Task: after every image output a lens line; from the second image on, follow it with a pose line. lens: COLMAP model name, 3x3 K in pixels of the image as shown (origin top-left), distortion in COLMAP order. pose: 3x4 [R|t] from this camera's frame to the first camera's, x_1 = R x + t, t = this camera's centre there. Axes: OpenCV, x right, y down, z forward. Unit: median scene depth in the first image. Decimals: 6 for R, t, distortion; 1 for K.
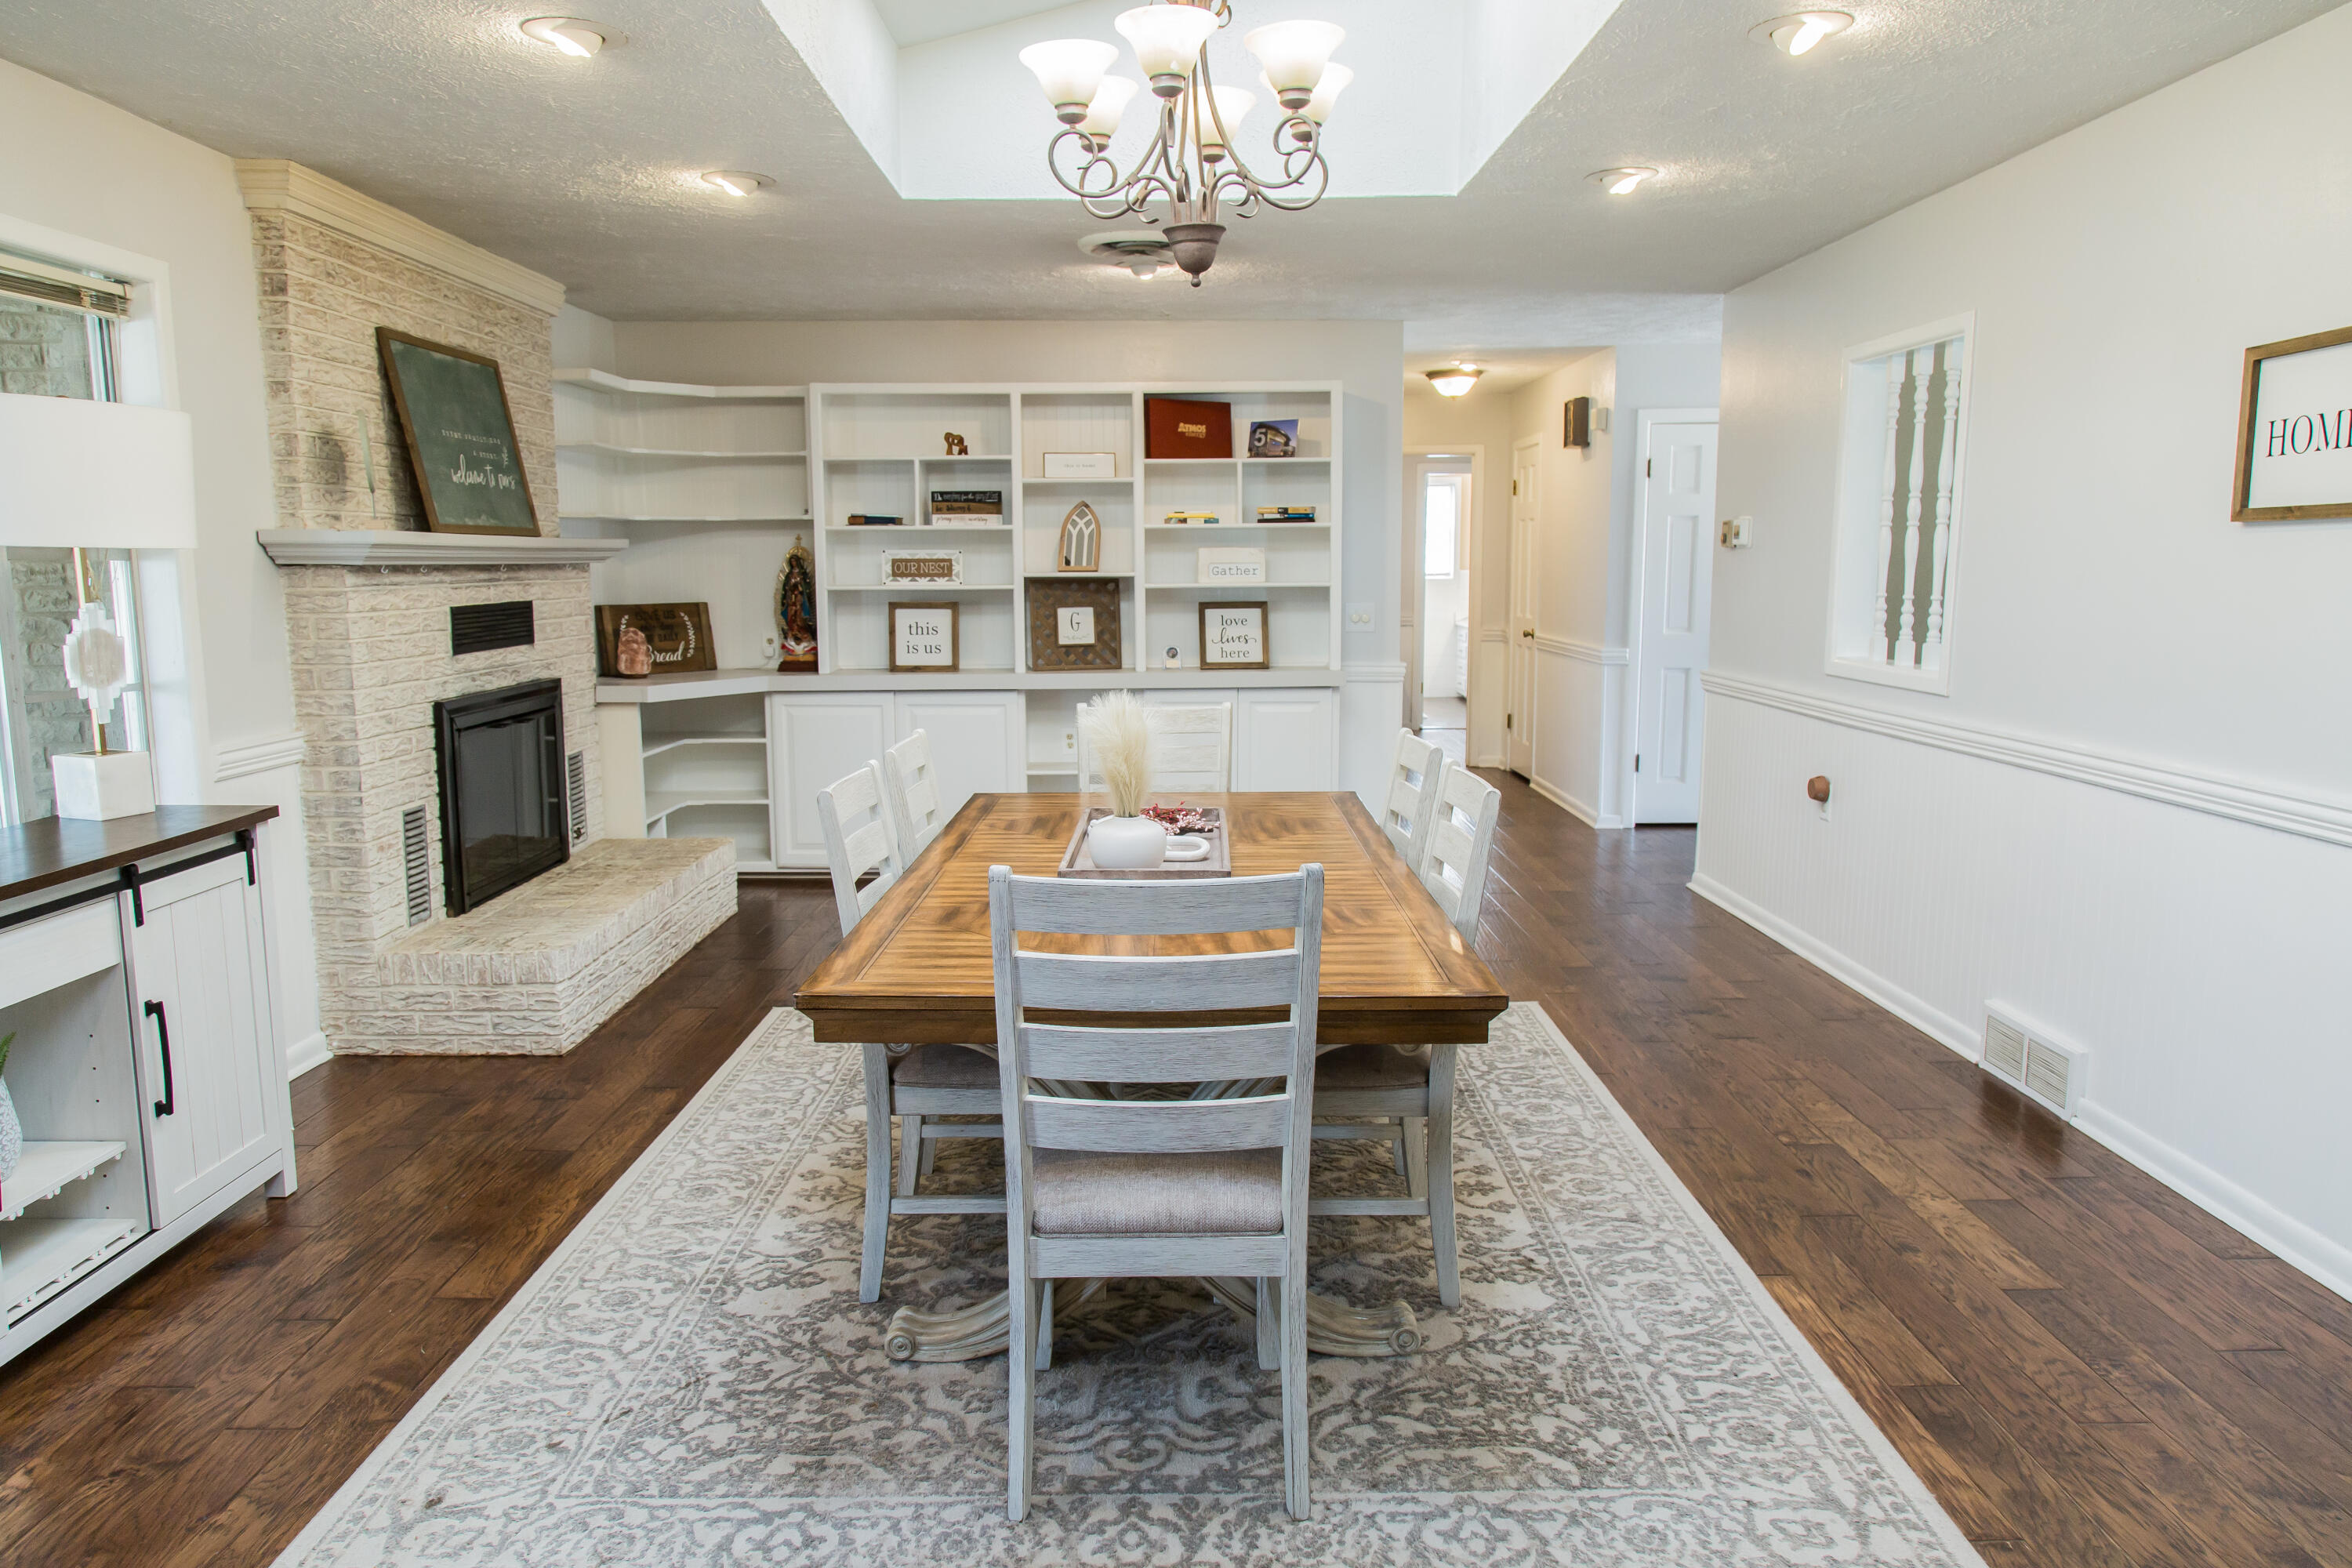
lens RADIAL K [[1537.7, 0, 1160.2], [0, 1537.7, 774.8], [0, 0, 1]] dist [-0.006543, 0.011815]
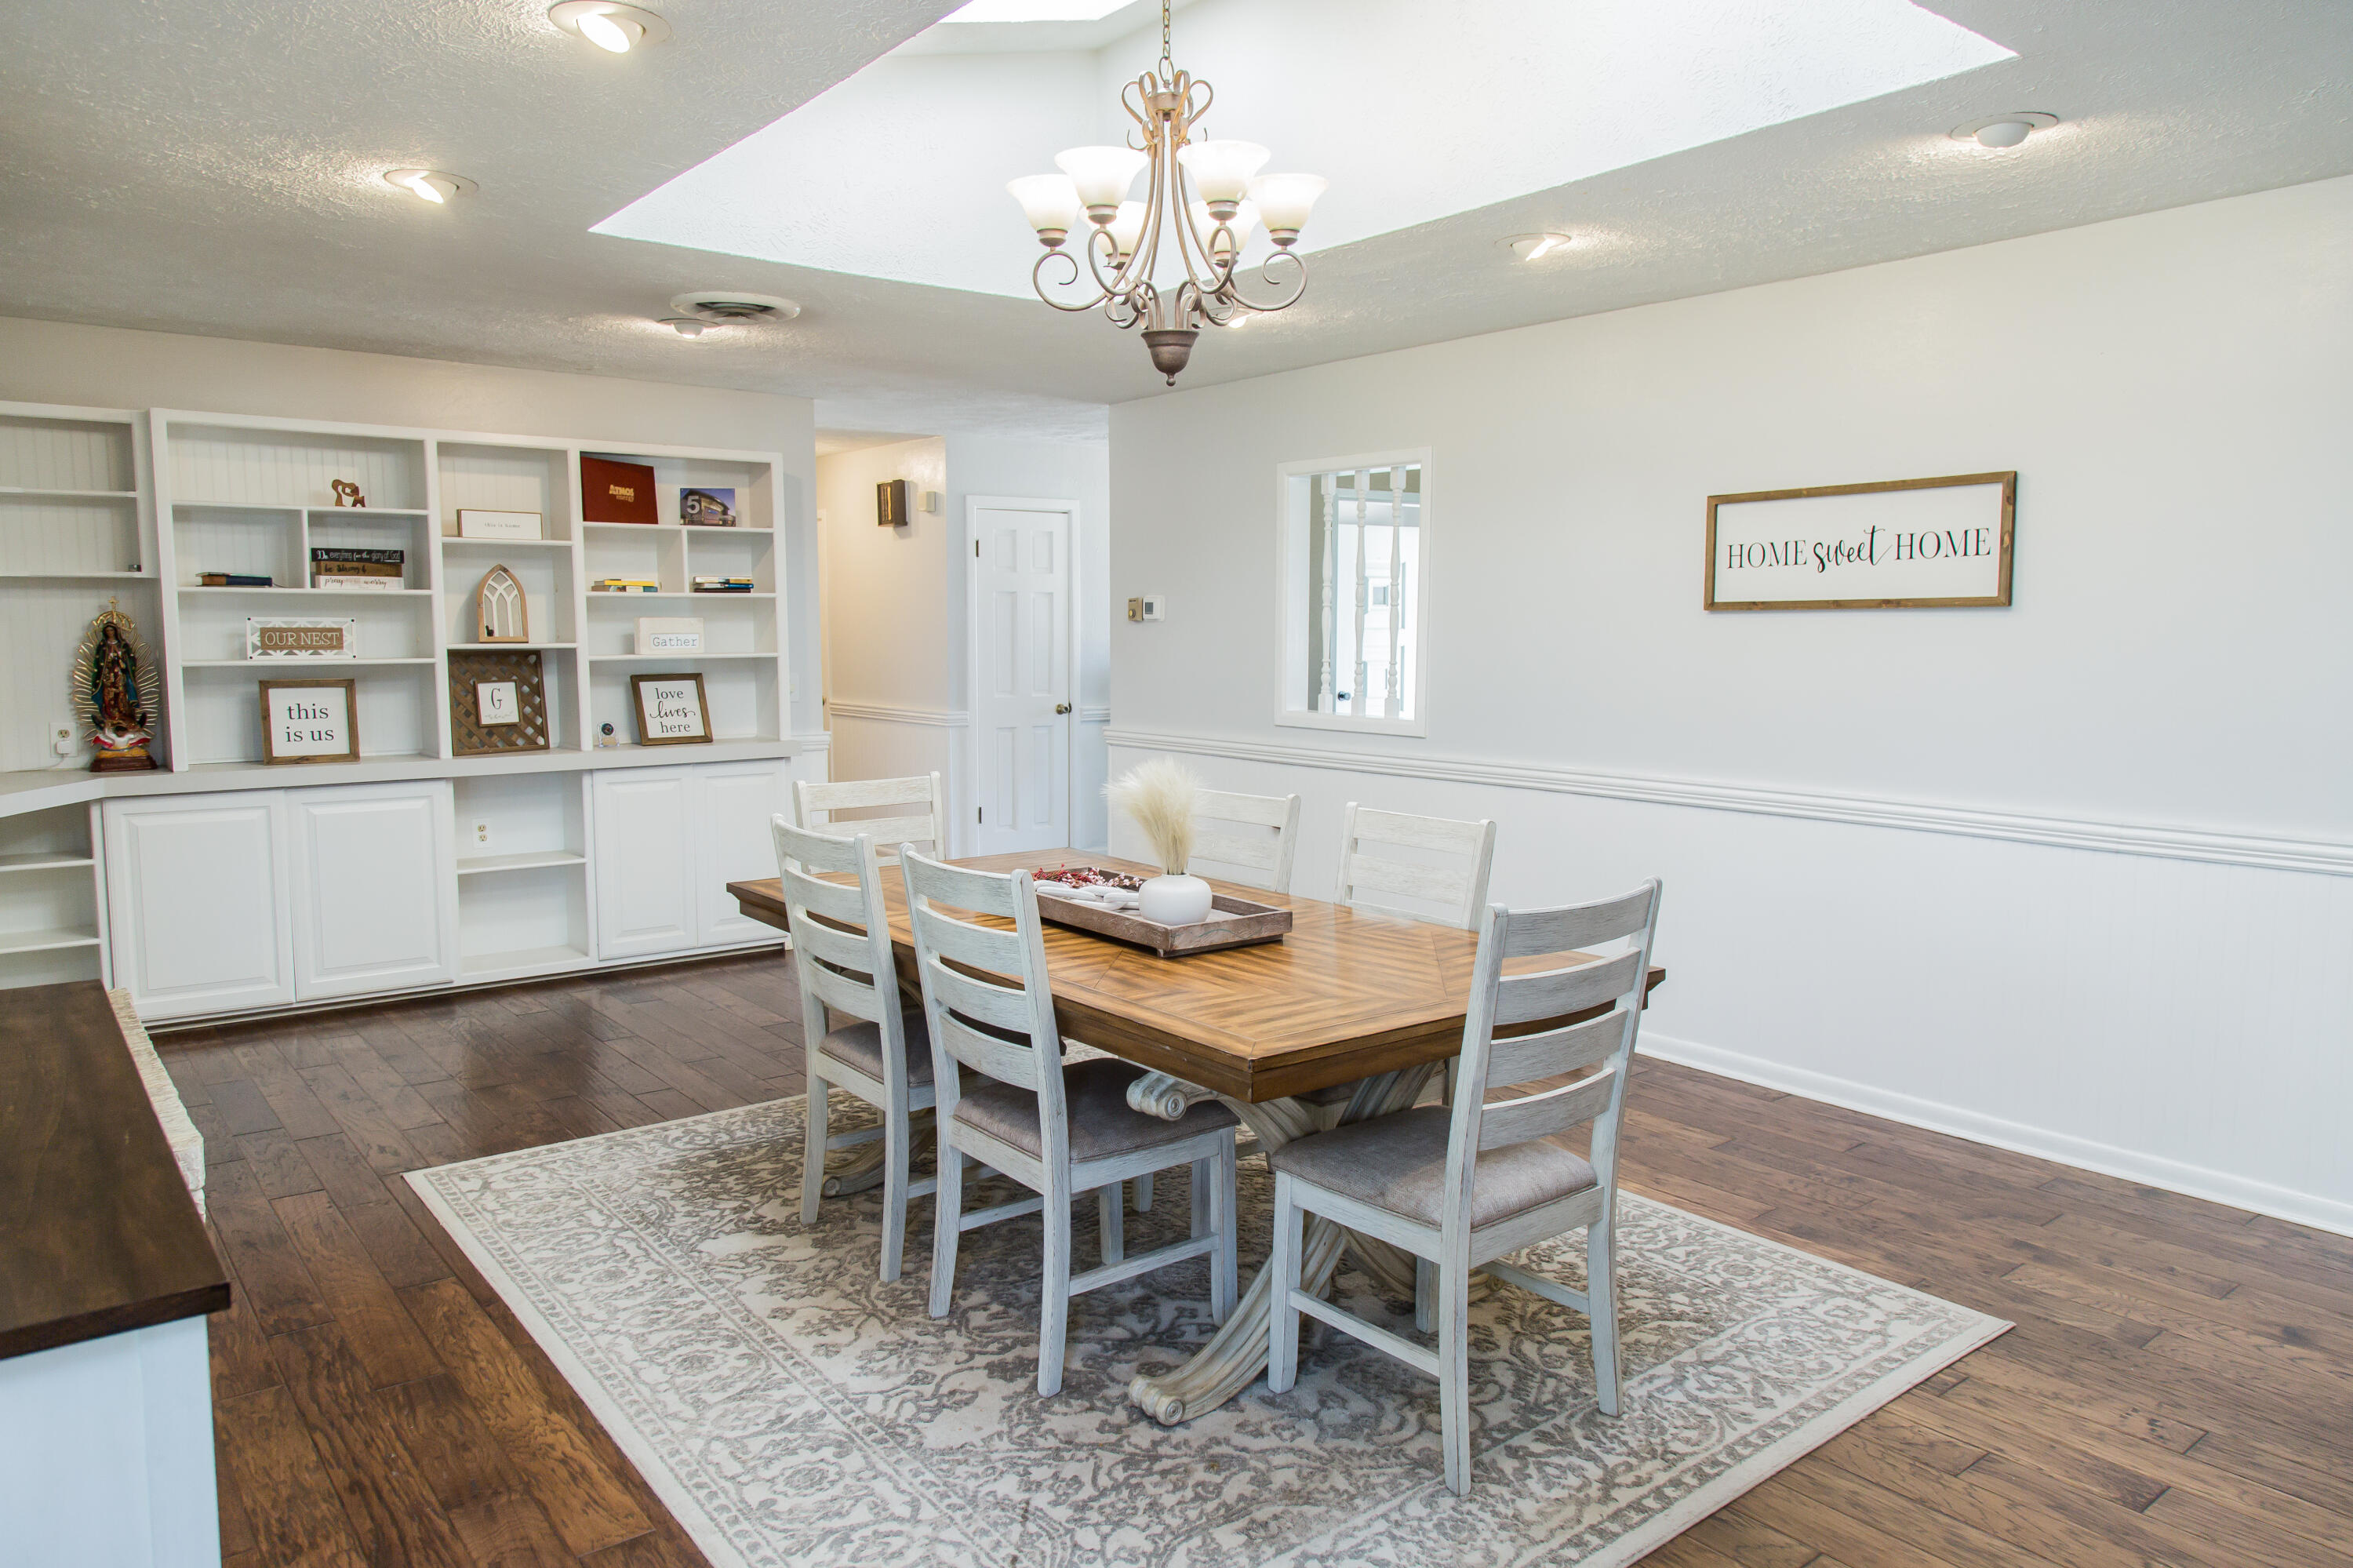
lens RADIAL K [[1538.4, 0, 1105.4], [0, 1538.4, 780.7], [0, 0, 1]] dist [-0.006543, 0.011815]
pose [[0.796717, -0.055519, 0.601797, -0.323298], [0.079325, 0.996763, -0.013061, -0.012765], [-0.599124, 0.058144, 0.798542, 0.080471]]
